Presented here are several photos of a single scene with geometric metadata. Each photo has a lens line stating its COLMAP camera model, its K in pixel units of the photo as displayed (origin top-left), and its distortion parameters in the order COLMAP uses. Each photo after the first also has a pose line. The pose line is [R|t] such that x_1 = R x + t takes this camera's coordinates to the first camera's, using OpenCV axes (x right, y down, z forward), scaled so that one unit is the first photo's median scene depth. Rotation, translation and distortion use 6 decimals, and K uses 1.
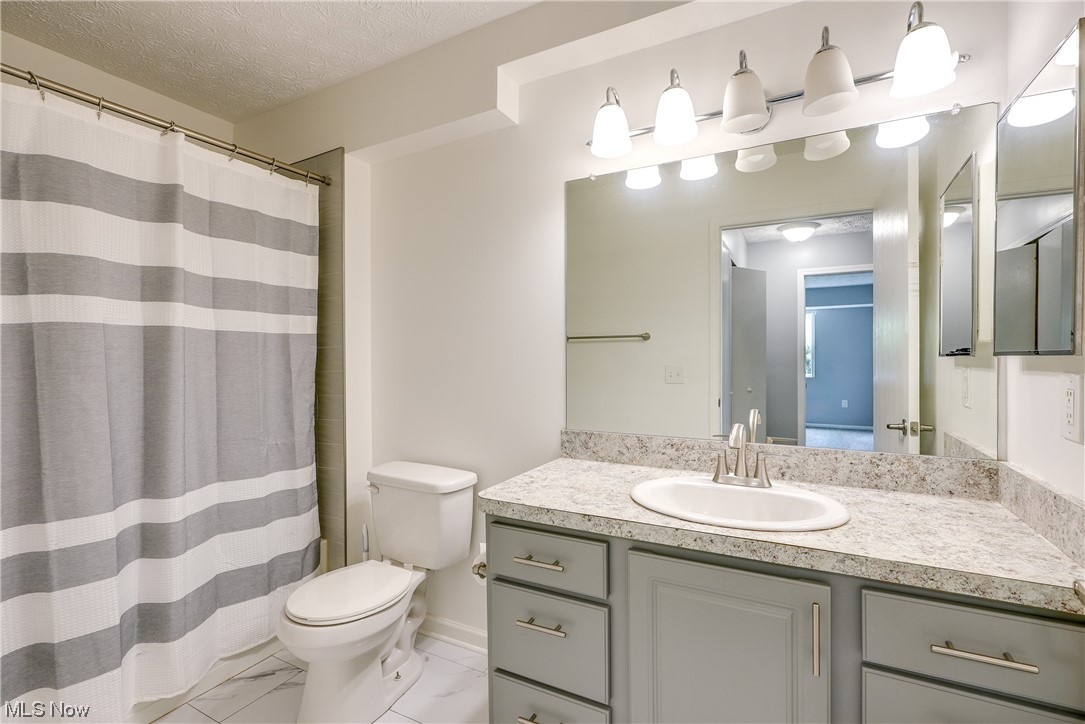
lens RADIAL K [[500.3, 0, 546.8], [0, 500.3, 359.6], [0, 0, 1]] dist [-0.010161, 0.001709]
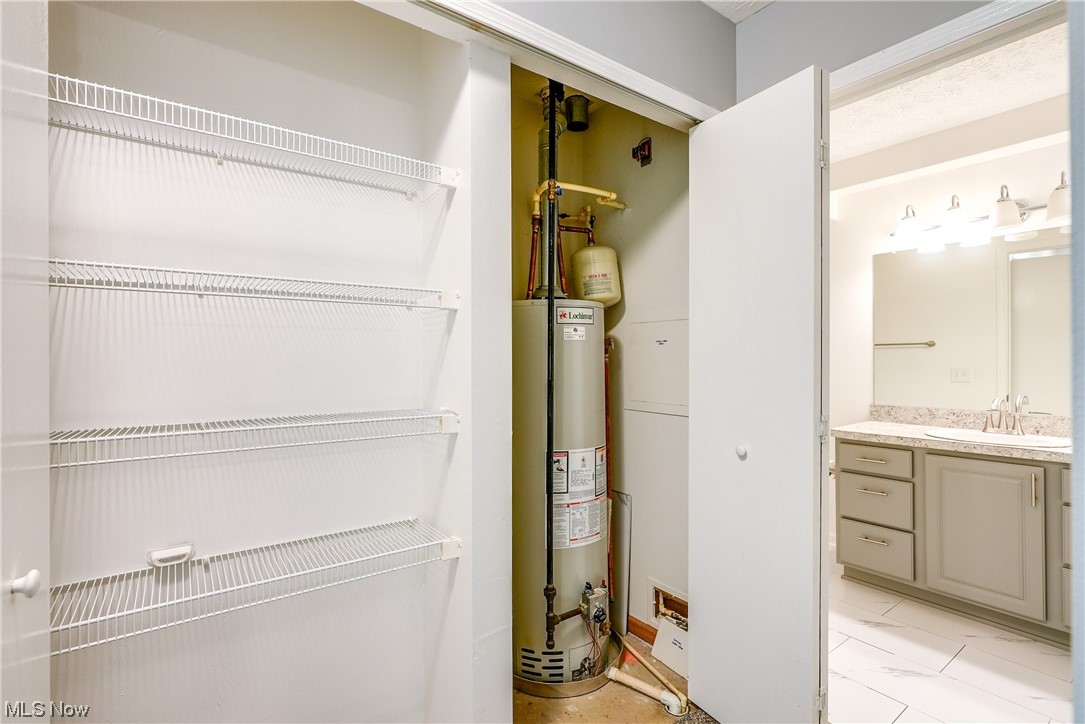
lens RADIAL K [[500.3, 0, 535.1], [0, 500.3, 358.9], [0, 0, 1]] dist [-0.010161, 0.001709]
pose [[0.891711, -0.000575, -0.452605, -0.326331], [-0.002135, 0.999983, -0.005475, 0.002692], [0.452601, 0.005848, 0.891694, -1.488813]]
